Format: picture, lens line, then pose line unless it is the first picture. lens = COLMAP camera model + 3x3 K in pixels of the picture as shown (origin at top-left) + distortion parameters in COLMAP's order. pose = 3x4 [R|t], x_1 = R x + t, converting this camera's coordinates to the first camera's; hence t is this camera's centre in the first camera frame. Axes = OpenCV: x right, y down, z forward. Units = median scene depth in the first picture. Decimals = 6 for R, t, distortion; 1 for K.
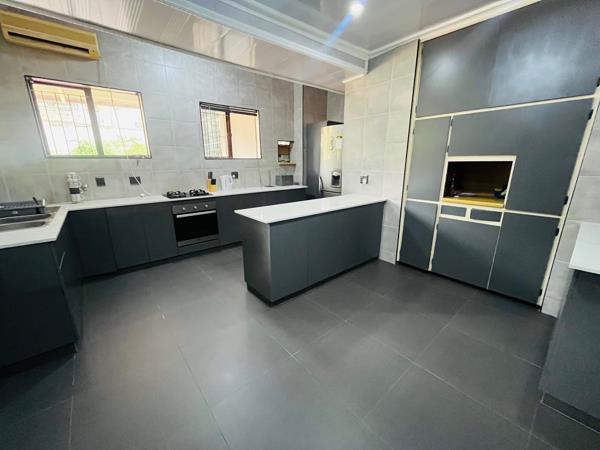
lens RADIAL K [[237.9, 0, 300.0], [0, 237.9, 225.0], [0, 0, 1]] dist [-0.002045, -0.000044]
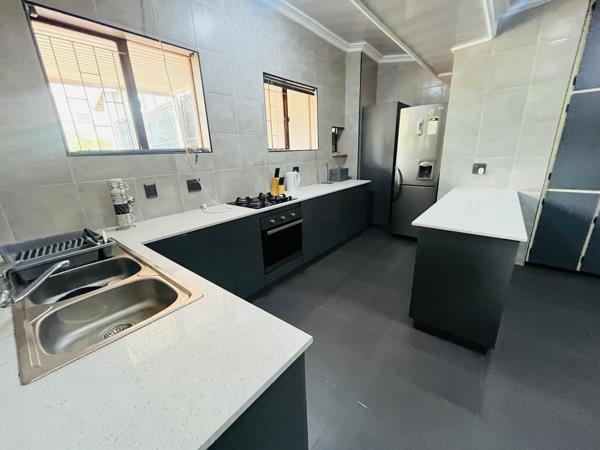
lens RADIAL K [[237.9, 0, 300.0], [0, 237.9, 225.0], [0, 0, 1]] dist [-0.002045, -0.000044]
pose [[0.983155, -0.083618, 0.162526, -0.461780], [0.078746, 0.996237, 0.036204, -0.067672], [-0.164941, -0.022796, 0.986040, 0.247061]]
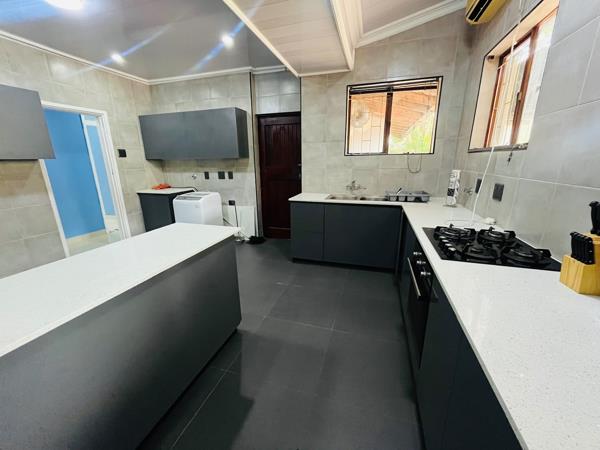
lens RADIAL K [[237.9, 0, 300.0], [0, 237.9, 225.0], [0, 0, 1]] dist [-0.002045, -0.000044]
pose [[0.535470, 0.217083, -0.816178, 0.281519], [-0.200331, 0.971468, 0.126955, -0.110627], [0.820451, 0.095526, 0.563680, 0.408426]]
